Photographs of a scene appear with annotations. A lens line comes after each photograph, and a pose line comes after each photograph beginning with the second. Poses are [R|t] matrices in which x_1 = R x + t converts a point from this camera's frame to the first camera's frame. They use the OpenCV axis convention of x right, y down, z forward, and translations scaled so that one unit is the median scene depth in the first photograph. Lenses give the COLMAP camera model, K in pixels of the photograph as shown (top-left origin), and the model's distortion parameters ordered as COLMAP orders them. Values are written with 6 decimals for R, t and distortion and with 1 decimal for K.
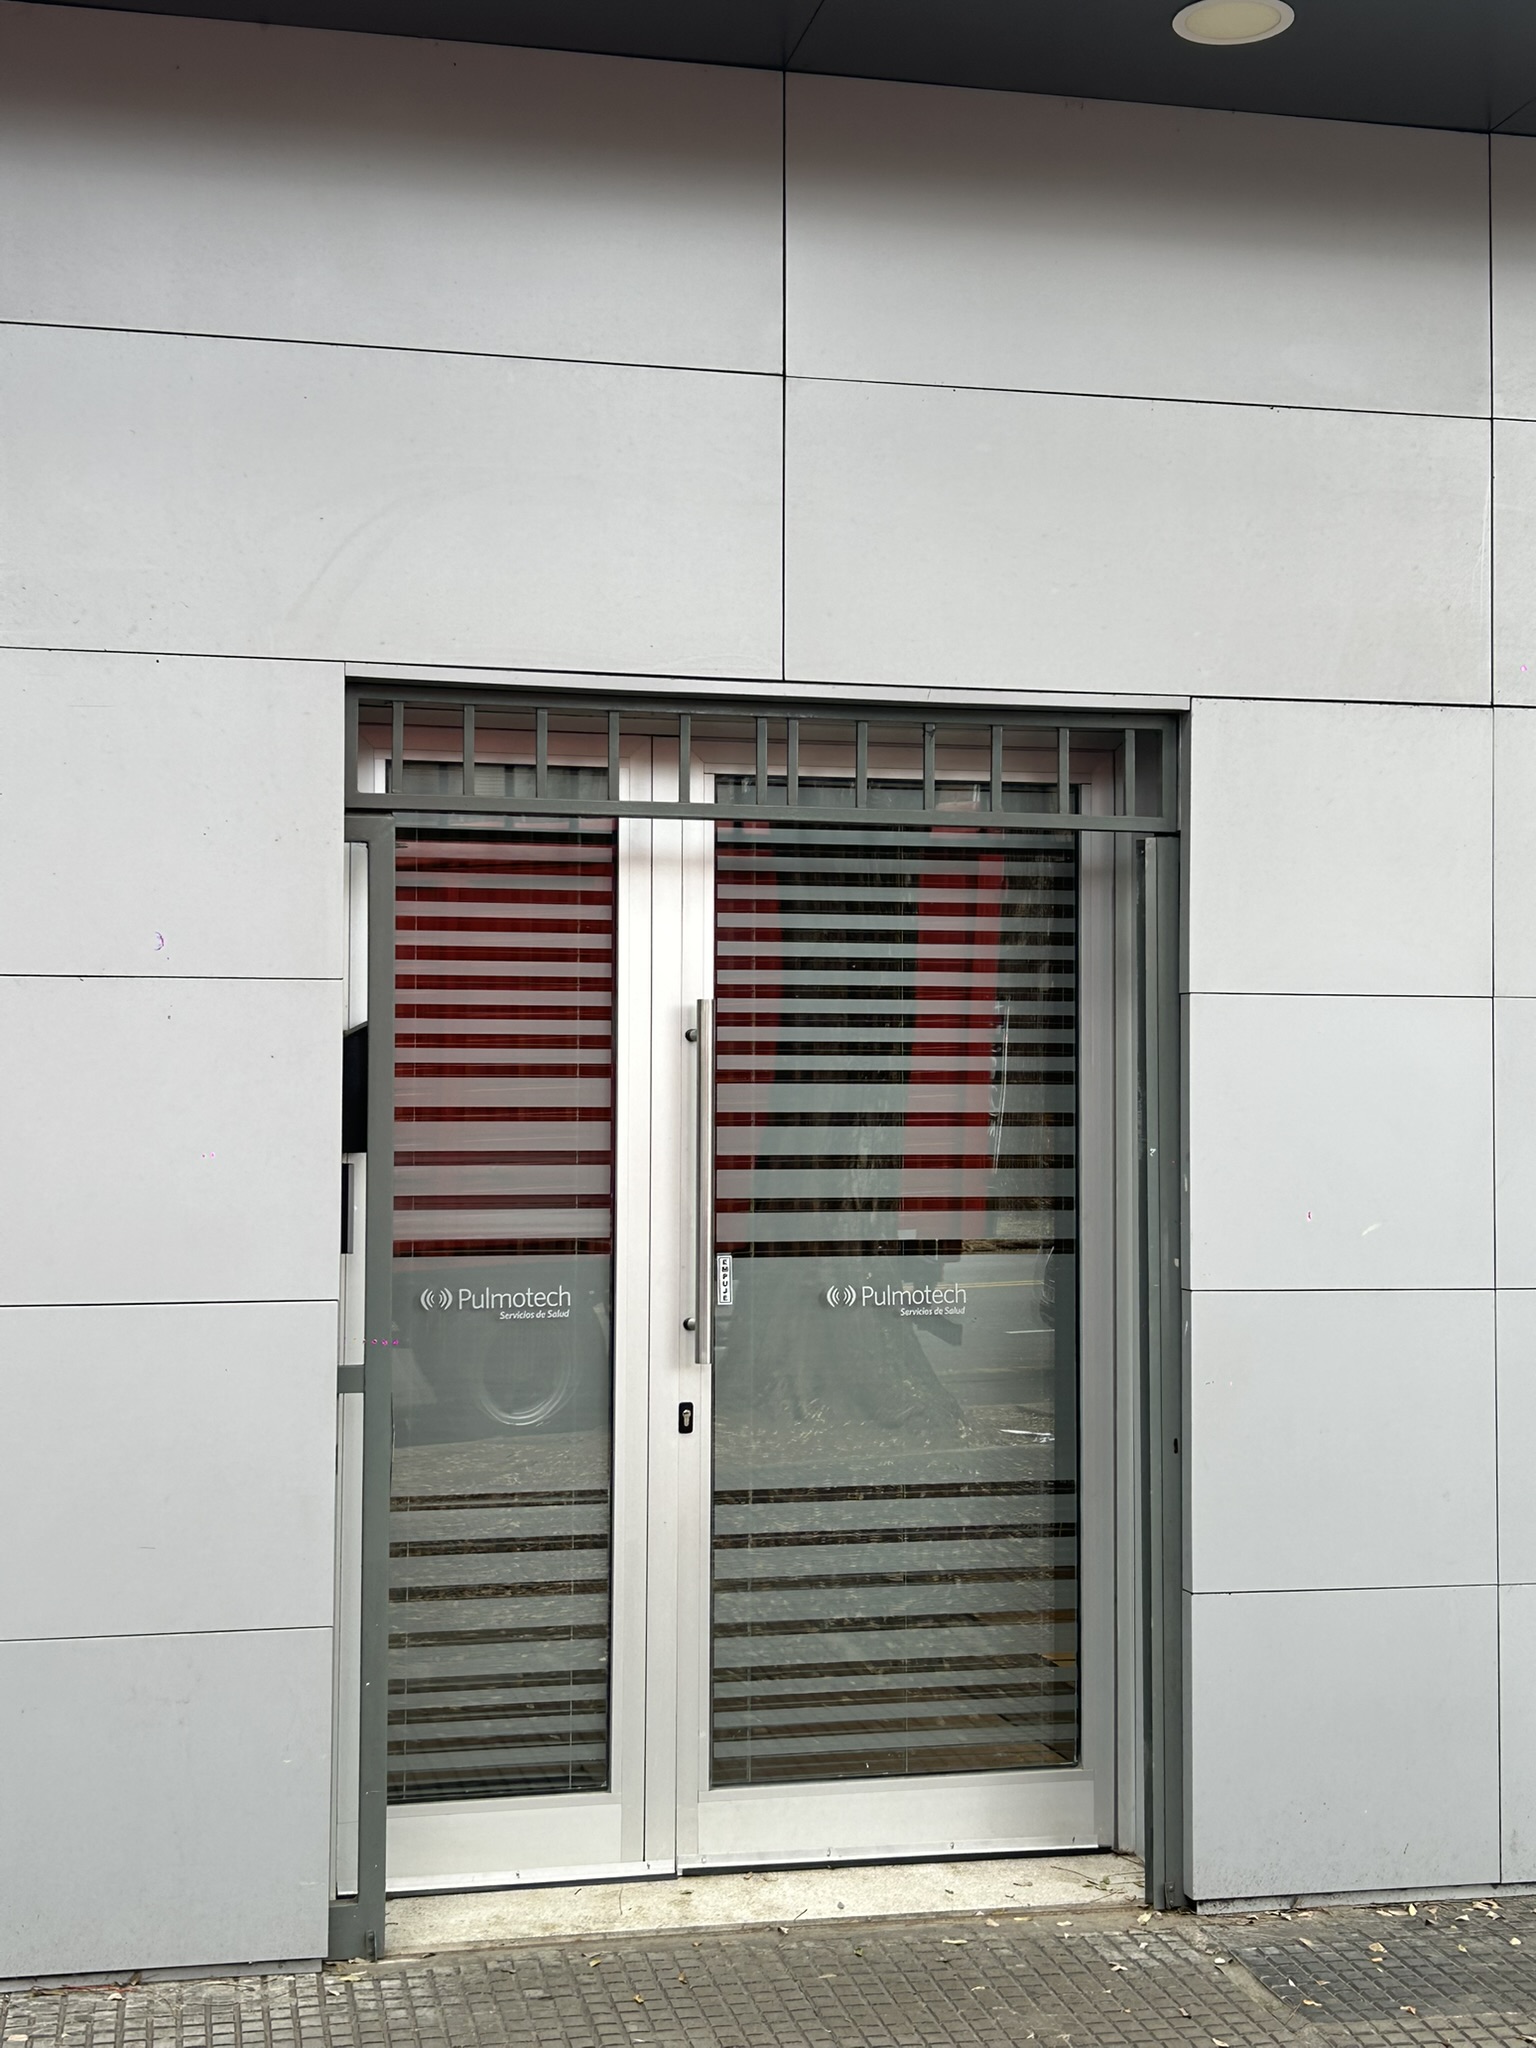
lens RADIAL K [[2575.7, 0, 768.9], [0, 2575.7, 975.3], [0, 0, 1]] dist [0.111125, -0.267858]
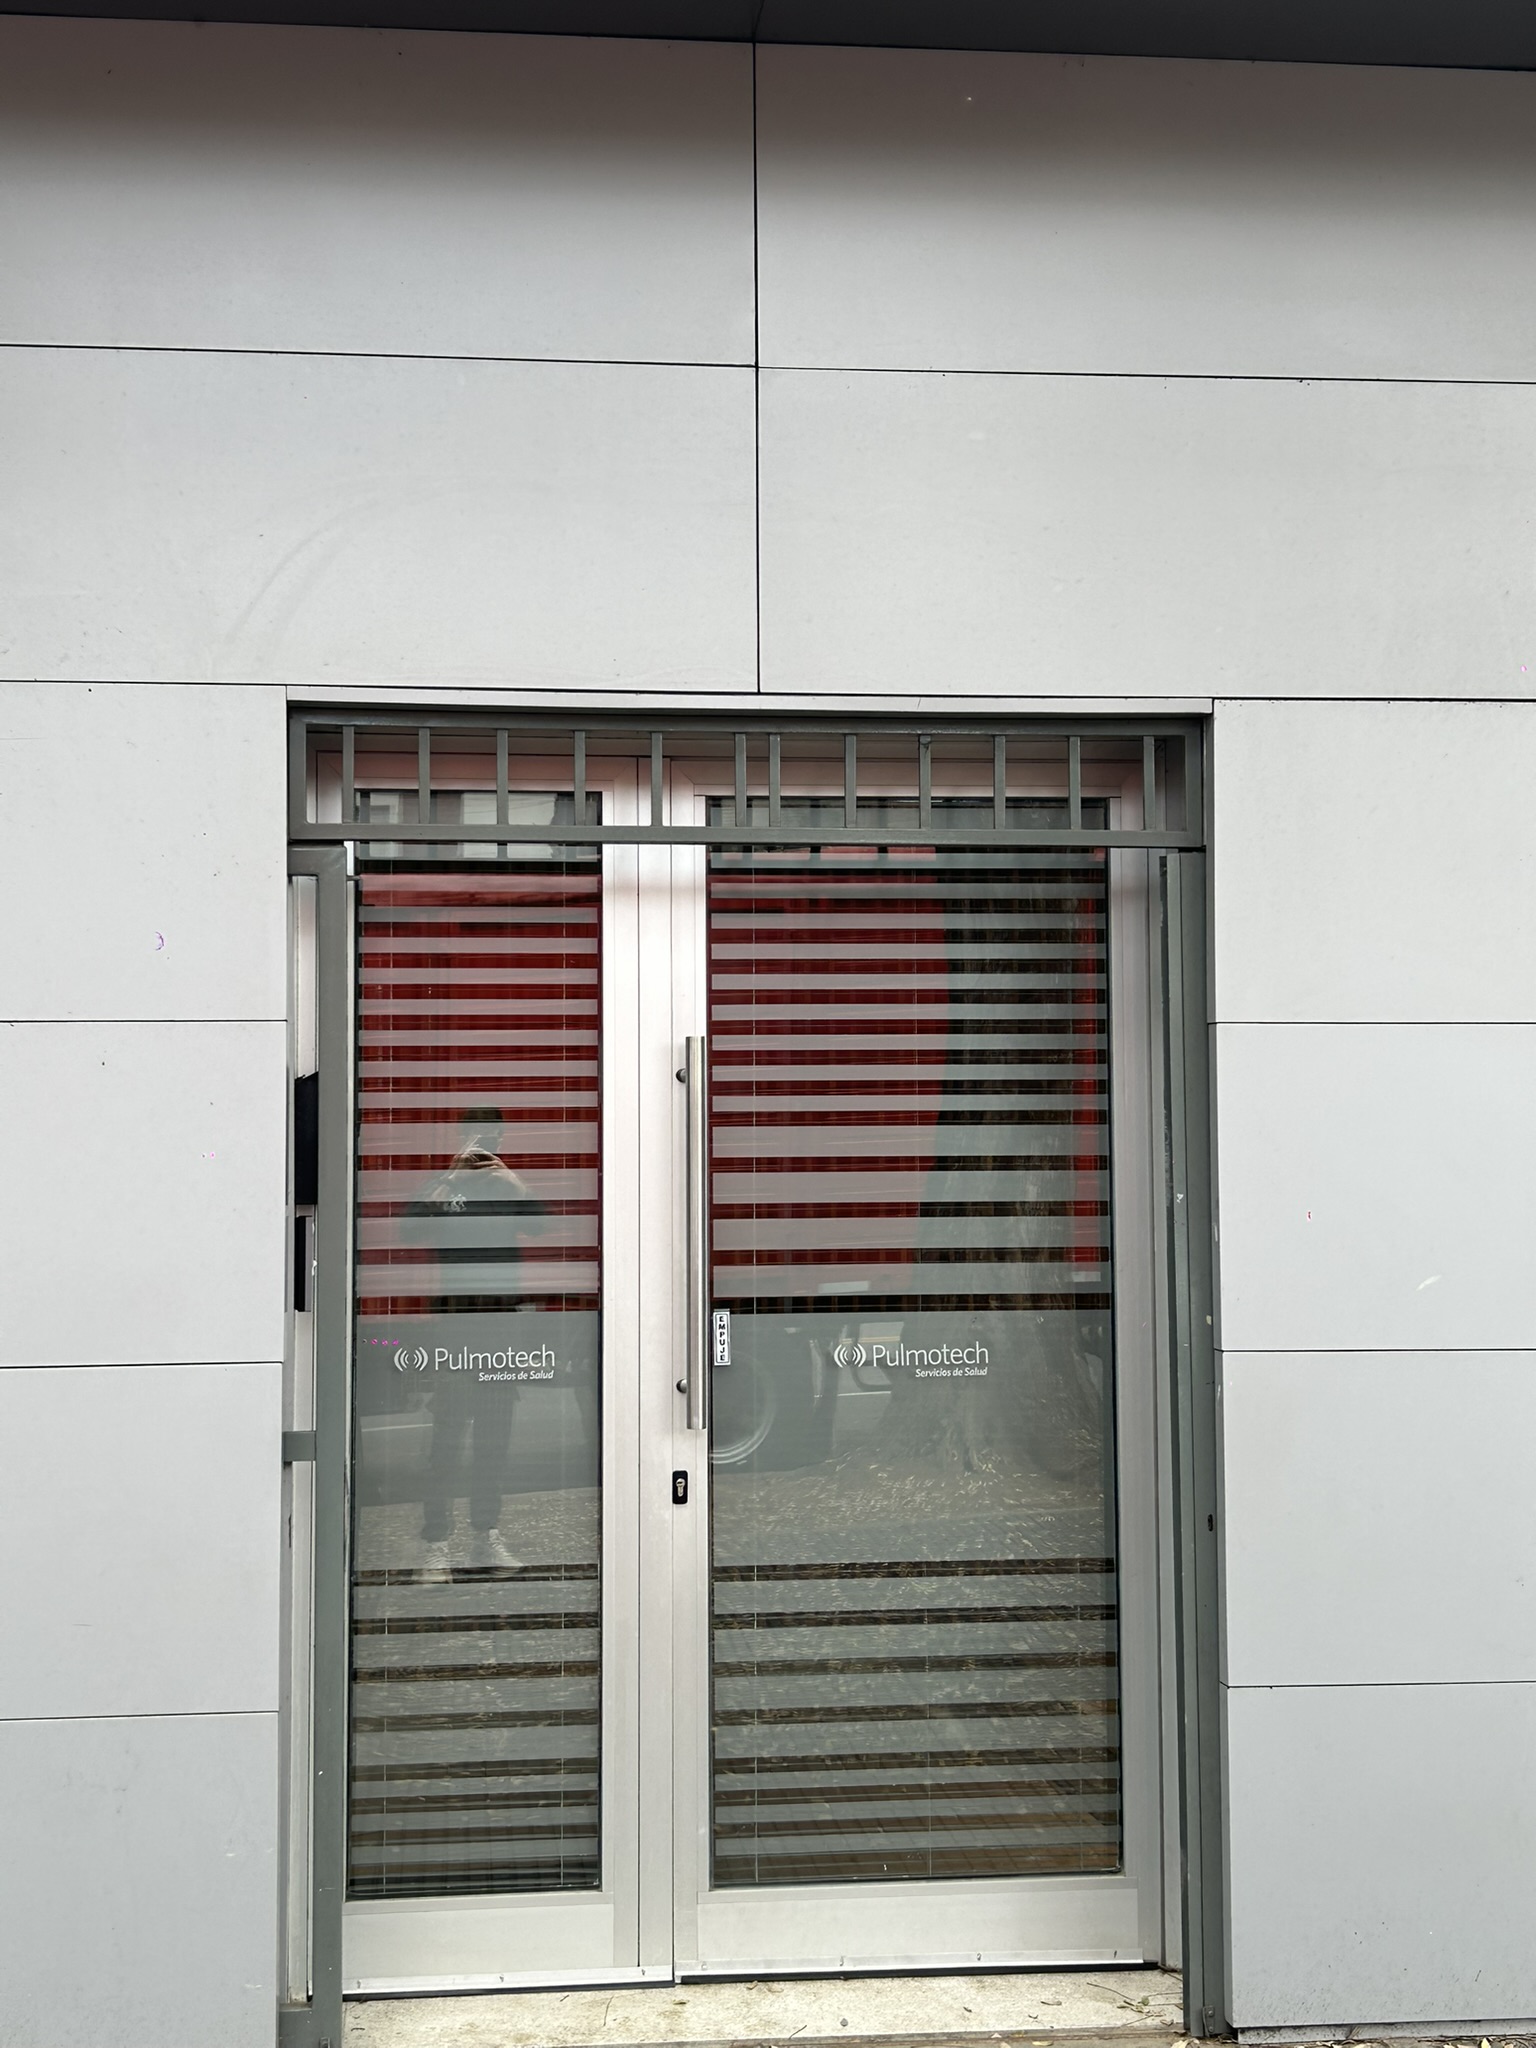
lens RADIAL K [[2608.1, 0, 746.3], [0, 2608.1, 959.7], [0, 0, 1]] dist [0.091586, -0.195763]
pose [[0.993450, -0.015969, -0.113150, 0.102047], [0.014026, 0.999741, -0.017945, -0.001278], [0.113407, 0.016240, 0.993416, 0.064580]]
